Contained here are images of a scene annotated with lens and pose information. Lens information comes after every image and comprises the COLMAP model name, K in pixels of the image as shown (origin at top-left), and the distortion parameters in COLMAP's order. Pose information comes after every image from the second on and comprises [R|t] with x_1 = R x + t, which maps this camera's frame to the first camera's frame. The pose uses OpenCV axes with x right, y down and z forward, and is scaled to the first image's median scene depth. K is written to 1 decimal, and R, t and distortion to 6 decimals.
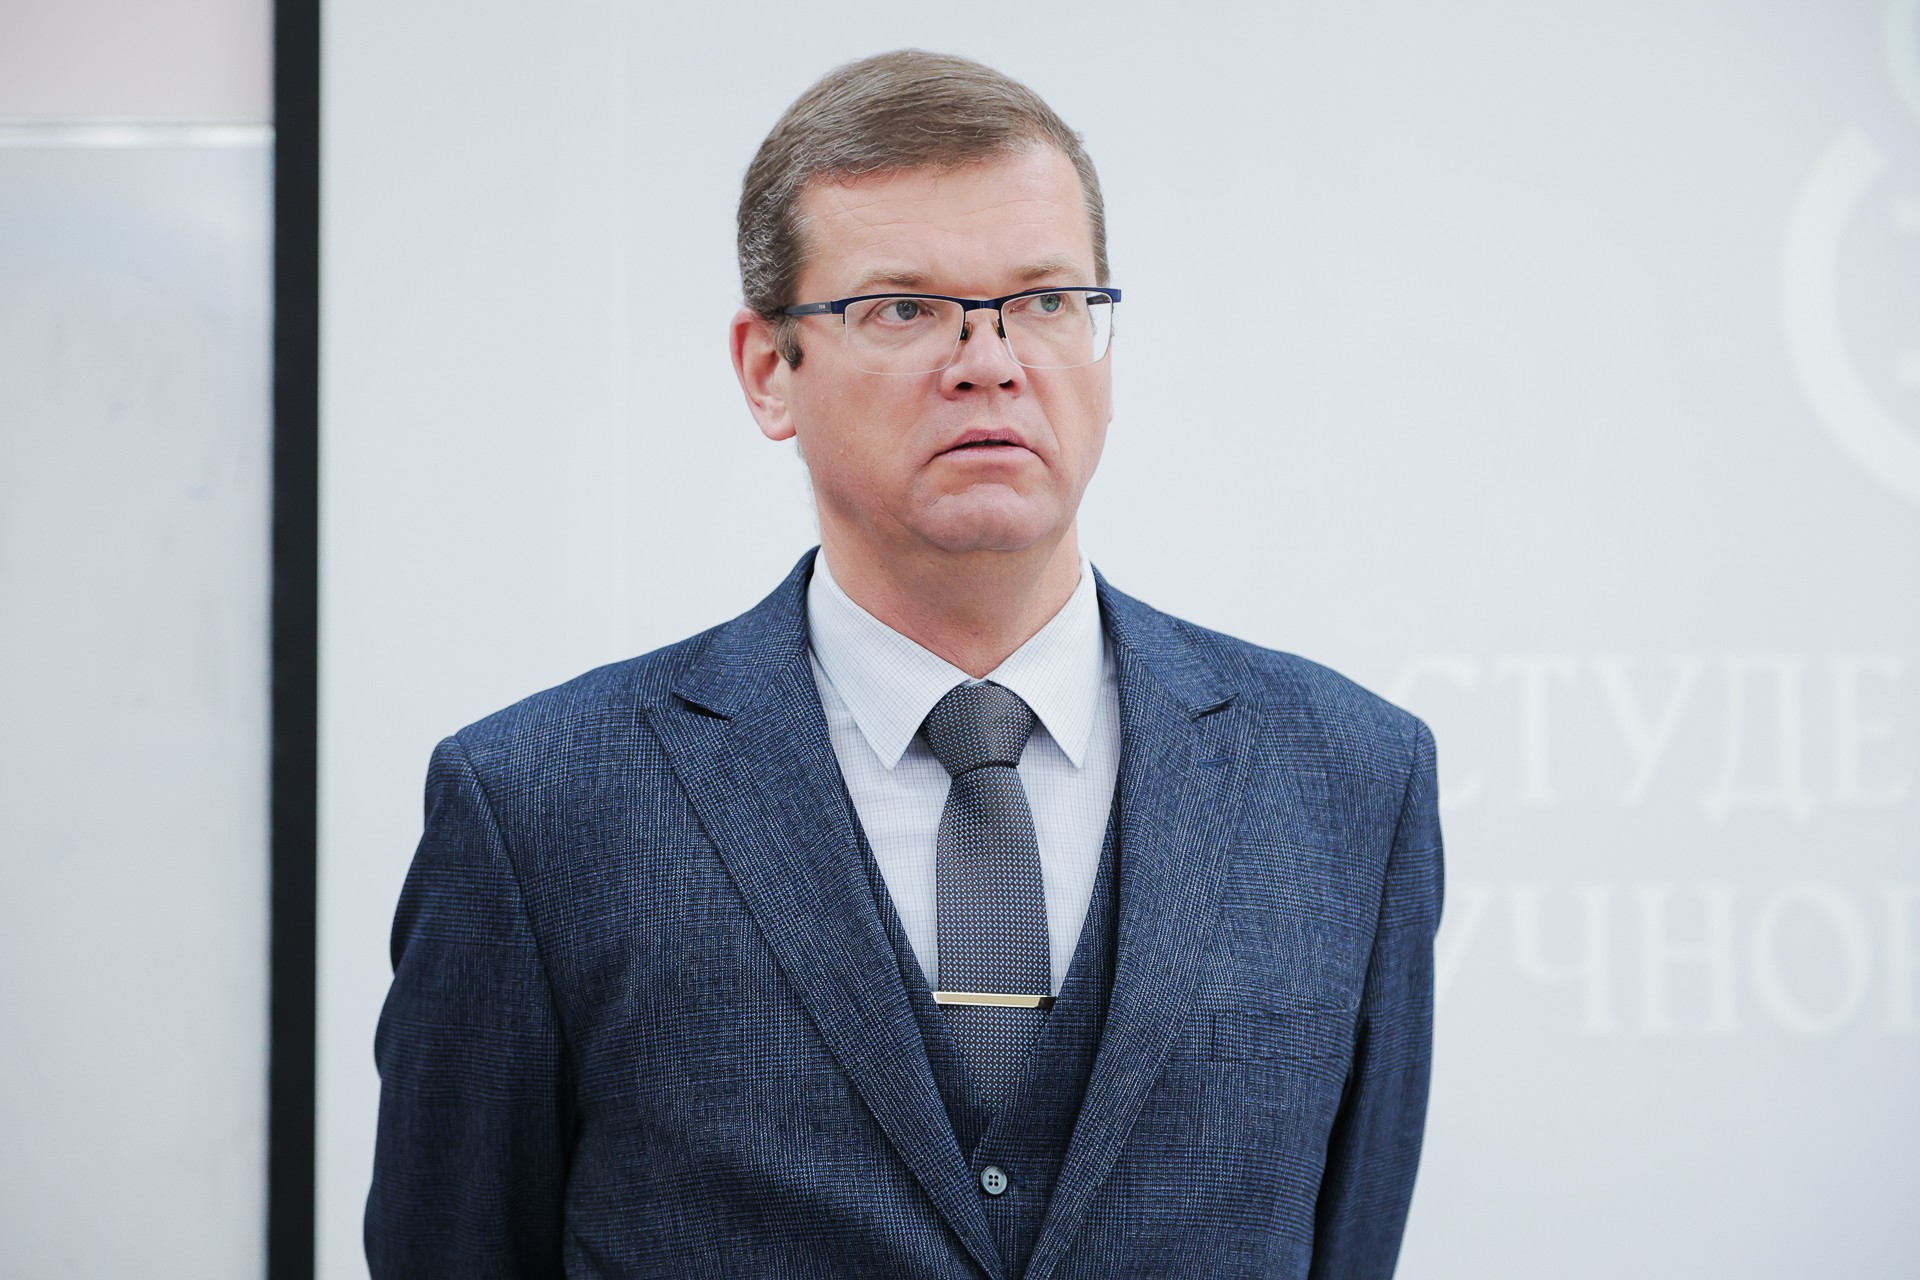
lens RADIAL K [[4843.9, 0, 959.7], [0, 4843.9, 640.7], [0, 0, 1]] dist [0.087447, 0.000000]
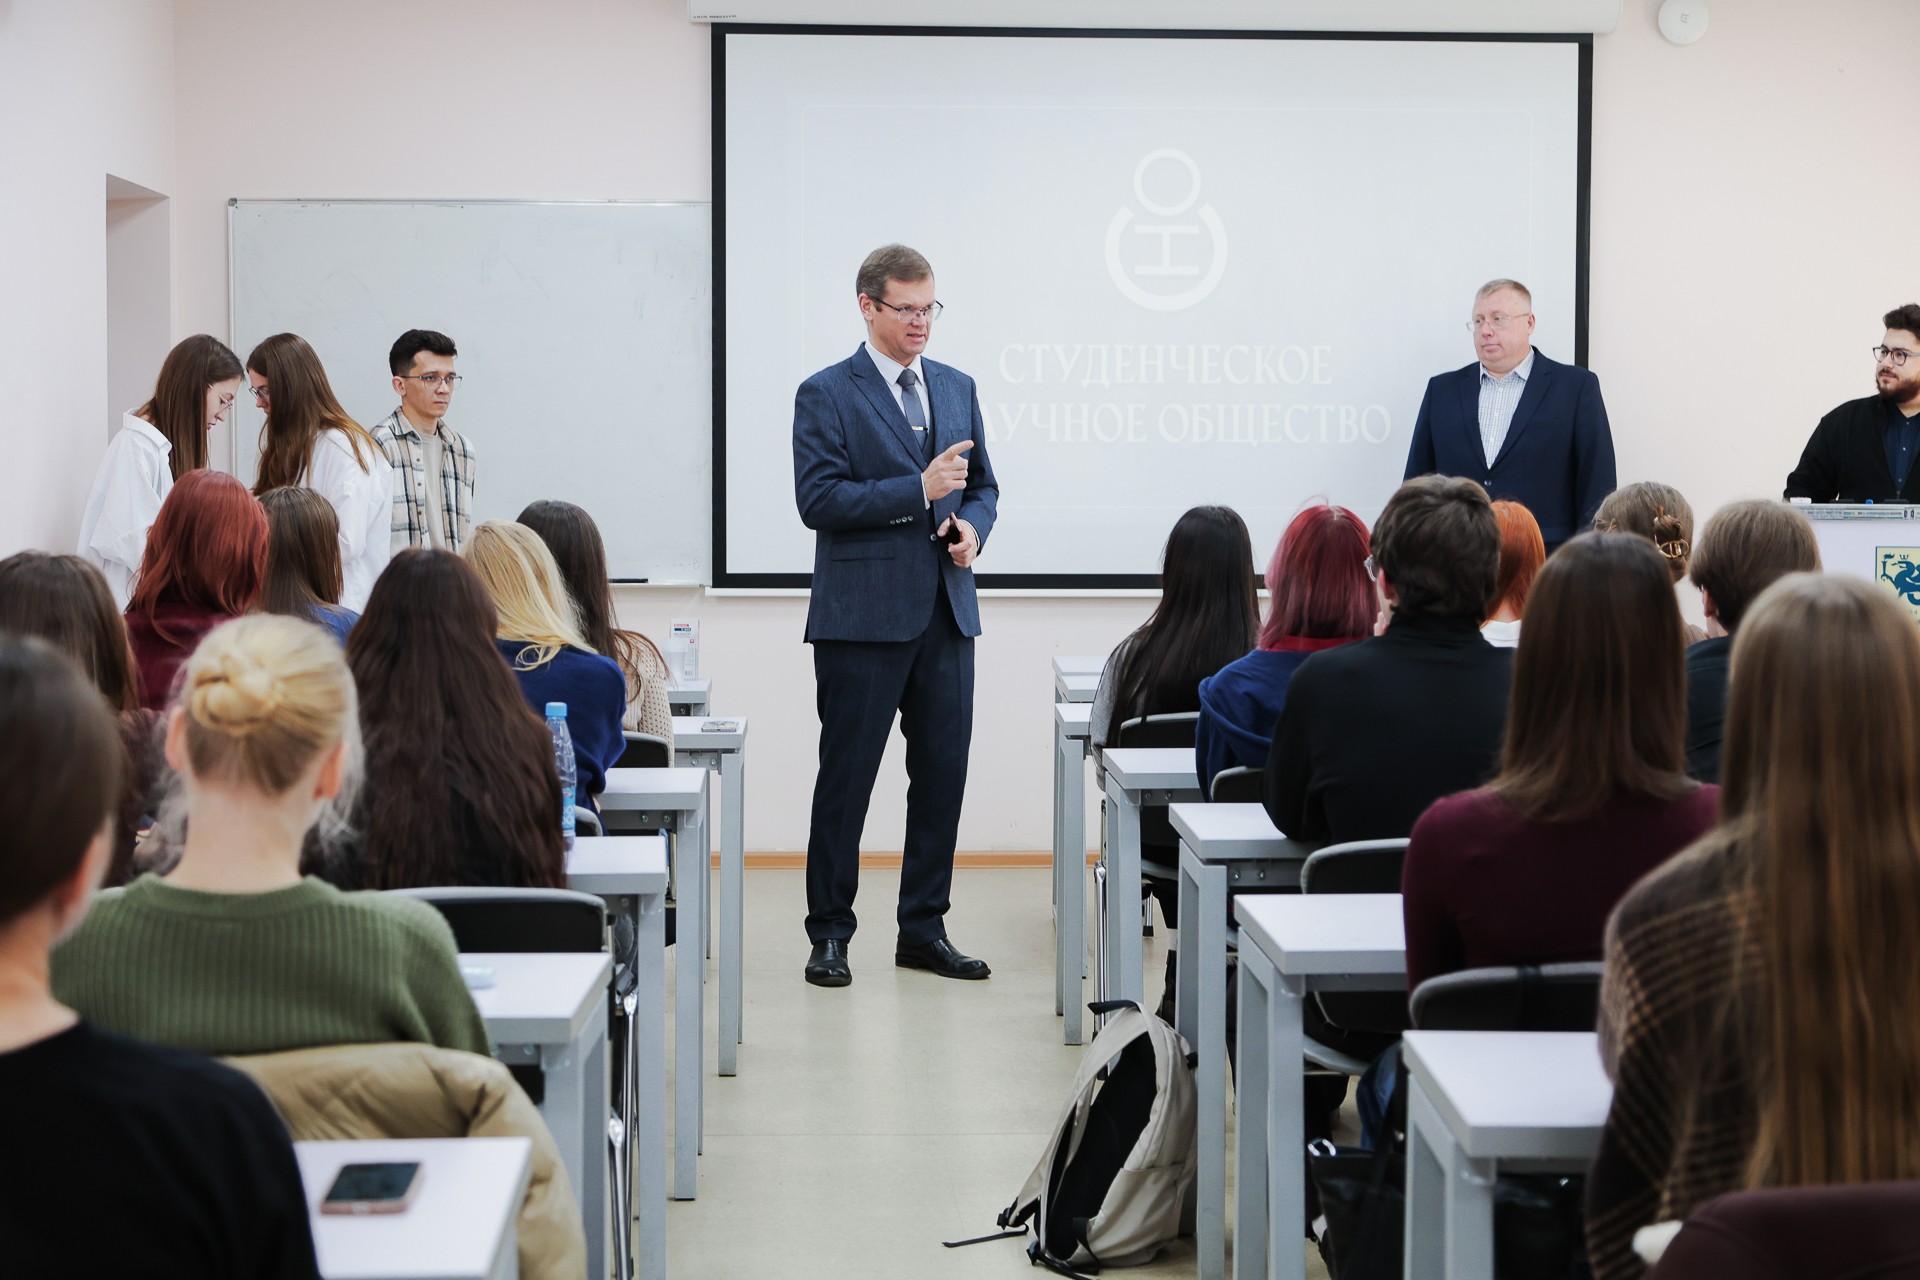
lens RADIAL K [[3359.7, 0, 962.9], [0, 3359.7, 639.4], [0, 0, 1]] dist [0.025269, 0.000000]
pose [[0.998619, 0.012410, 0.051043, -0.124009], [-0.019260, 0.990523, 0.135991, -0.207003], [-0.048872, -0.136786, 0.989394, -2.745786]]
